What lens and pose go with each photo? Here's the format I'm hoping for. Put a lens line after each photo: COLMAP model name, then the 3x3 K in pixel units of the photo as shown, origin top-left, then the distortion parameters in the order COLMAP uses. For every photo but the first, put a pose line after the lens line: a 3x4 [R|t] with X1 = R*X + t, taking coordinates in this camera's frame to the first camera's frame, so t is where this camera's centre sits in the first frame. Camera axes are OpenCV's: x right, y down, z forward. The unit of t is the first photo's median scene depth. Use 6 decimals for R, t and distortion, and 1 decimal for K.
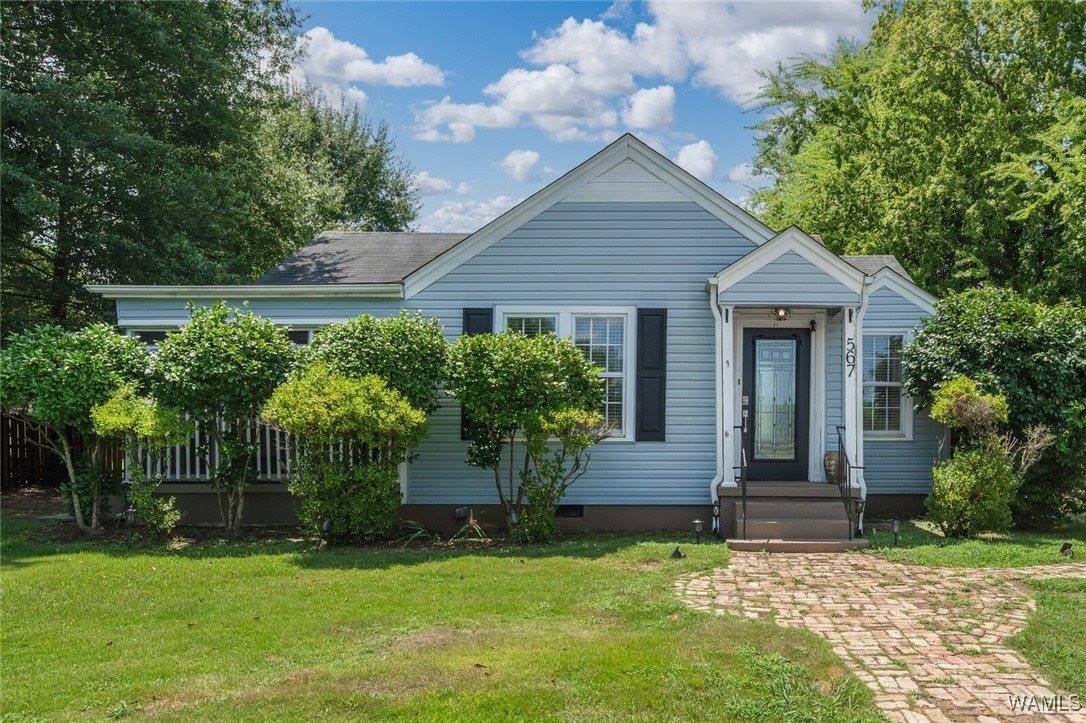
lens RADIAL K [[705.0, 0, 542.3], [0, 705.0, 484.3], [0, 0, 1]] dist [-0.002688, -0.000785]
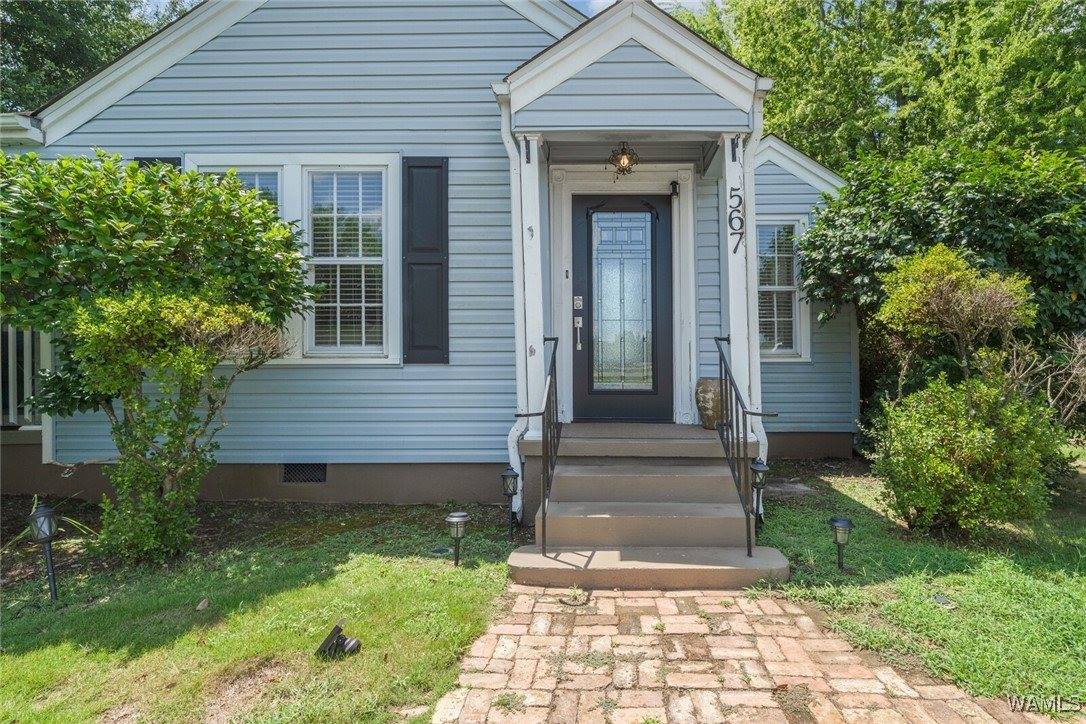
lens RADIAL K [[426.3, 0, 542.8], [0, 426.3, 371.3], [0, 0, 1]] dist [-0.000446, 0.000174]
pose [[0.999508, -0.004235, 0.031077, 0.254802], [0.005744, 0.998800, -0.048641, -0.035817], [-0.030833, 0.048796, 0.998333, 0.631804]]
